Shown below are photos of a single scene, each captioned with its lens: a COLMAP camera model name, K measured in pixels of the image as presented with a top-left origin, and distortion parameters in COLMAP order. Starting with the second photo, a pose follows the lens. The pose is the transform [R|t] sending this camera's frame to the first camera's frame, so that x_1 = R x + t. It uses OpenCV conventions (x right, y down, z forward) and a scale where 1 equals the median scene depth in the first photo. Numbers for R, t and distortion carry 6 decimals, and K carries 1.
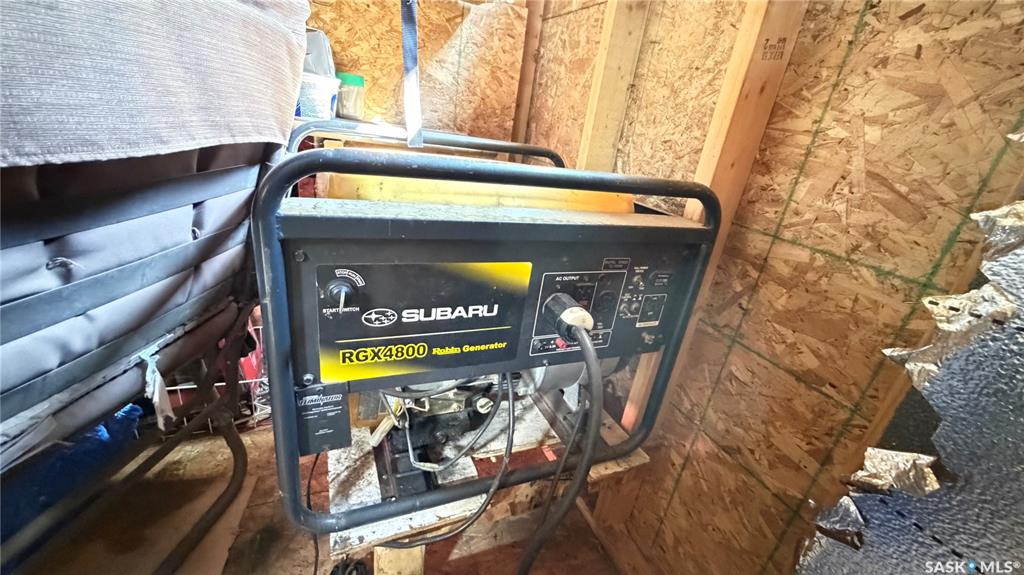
lens RADIAL K [[406.2, 0, 509.9], [0, 406.2, 289.1], [0, 0, 1]] dist [0.000724, -0.000213]
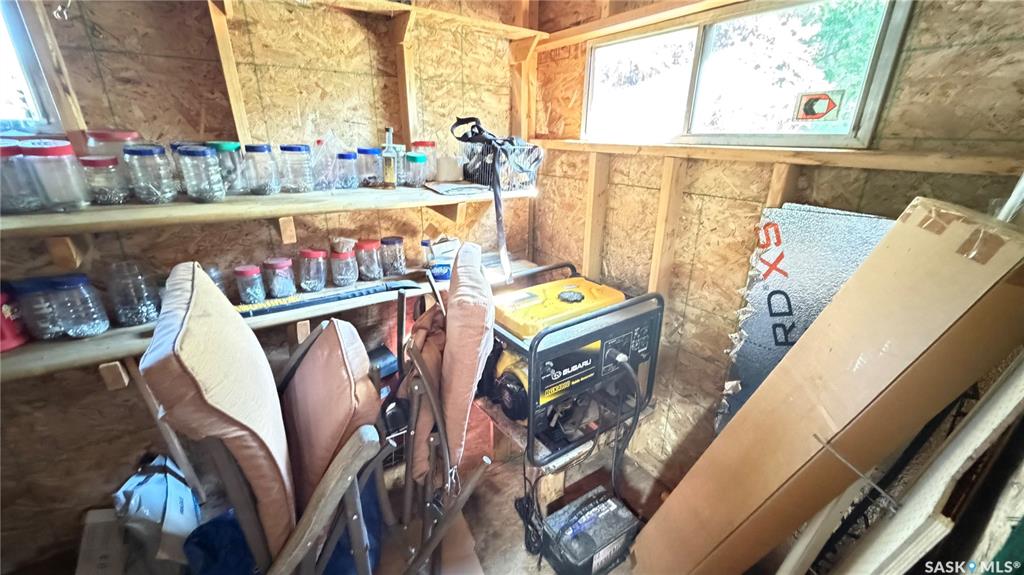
lens RADIAL K [[406.2, 0, 512.5], [0, 406.2, 286.8], [0, 0, 1]] dist [0.000724, -0.000213]
pose [[0.970530, -0.192306, 0.145226, -0.710499], [0.195794, 0.980594, -0.009989, -0.428539], [-0.140487, 0.038129, 0.989348, -1.304873]]
